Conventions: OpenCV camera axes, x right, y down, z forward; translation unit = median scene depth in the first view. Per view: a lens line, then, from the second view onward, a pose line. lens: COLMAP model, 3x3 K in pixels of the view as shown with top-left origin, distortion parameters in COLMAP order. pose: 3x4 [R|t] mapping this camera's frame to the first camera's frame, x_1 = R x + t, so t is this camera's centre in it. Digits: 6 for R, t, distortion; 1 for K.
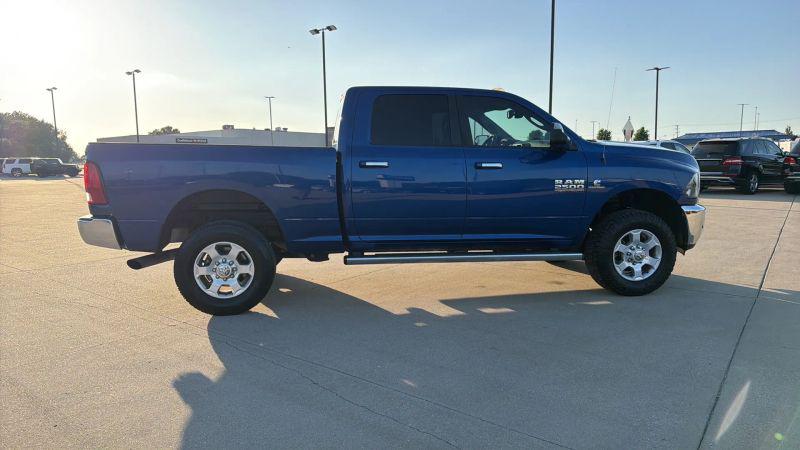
lens RADIAL K [[538.7, 0, 393.4], [0, 538.7, 224.9], [0, 0, 1]] dist [0.078696, -0.104972]
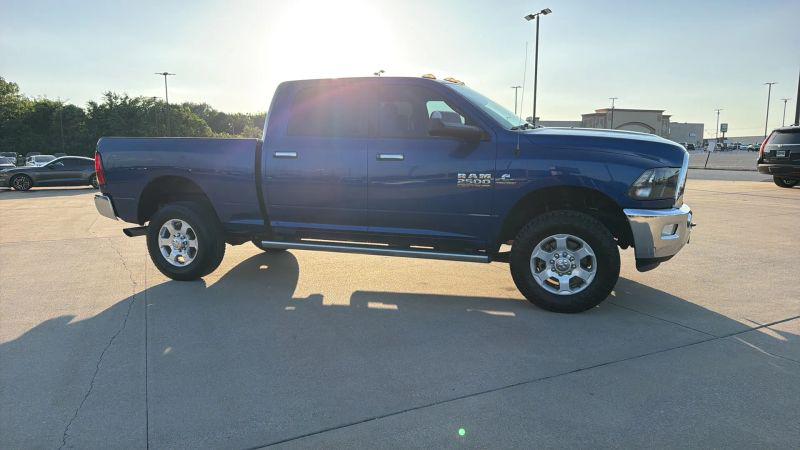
lens RADIAL K [[538.7, 0, 393.4], [0, 538.7, 224.9], [0, 0, 1]] dist [0.078696, -0.104972]
pose [[0.889240, 0.062432, -0.453161, 0.617830], [-0.054488, 0.998046, 0.030578, -0.018060], [0.454185, -0.002499, 0.890904, 0.137258]]
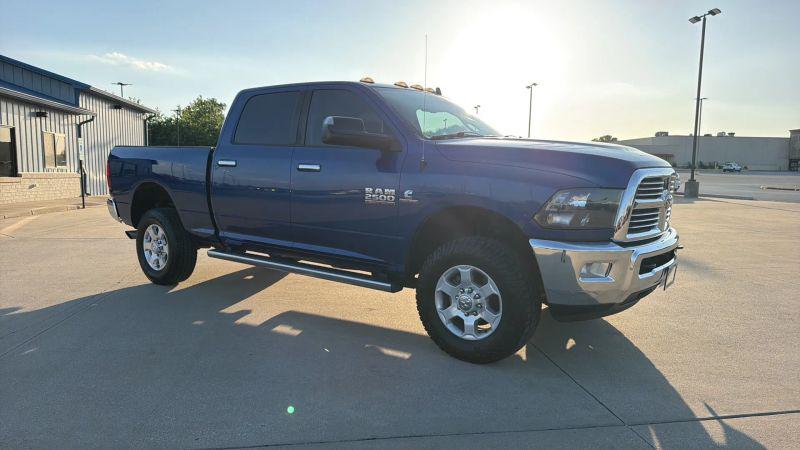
lens RADIAL K [[538.7, 0, 393.4], [0, 538.7, 224.9], [0, 0, 1]] dist [0.078696, -0.104972]
pose [[0.709763, 0.091833, -0.698429, 0.888872], [-0.103010, 0.994339, 0.026059, -0.052900], [0.696869, 0.053449, 0.715204, 0.457889]]
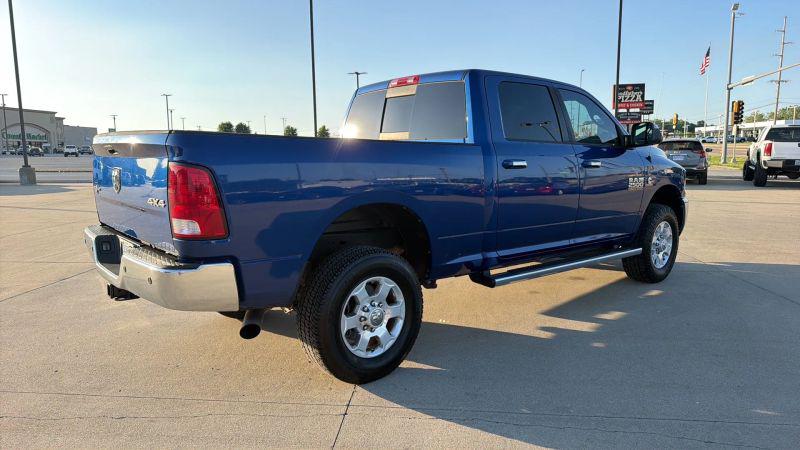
lens RADIAL K [[538.7, 0, 393.4], [0, 538.7, 224.9], [0, 0, 1]] dist [0.078696, -0.104972]
pose [[0.843132, -0.066221, 0.533614, -0.621362], [0.061036, 0.997760, 0.027381, -0.050719], [-0.534232, 0.009484, 0.845285, 0.372050]]
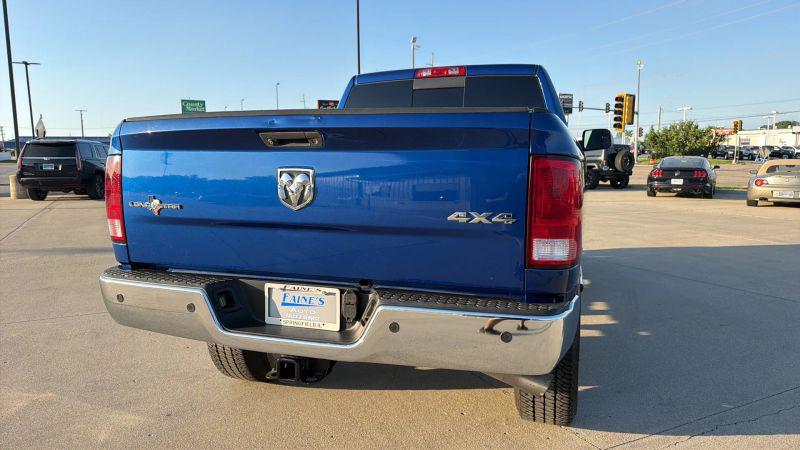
lens RADIAL K [[536.0, 0, 389.5], [0, 536.0, 228.1], [0, 0, 1]] dist [0.074523, -0.096793]
pose [[0.434246, -0.101732, 0.895031, -0.872272], [0.103354, 0.992667, 0.062685, -0.094160], [-0.894845, 0.065285, 0.441576, 0.858563]]
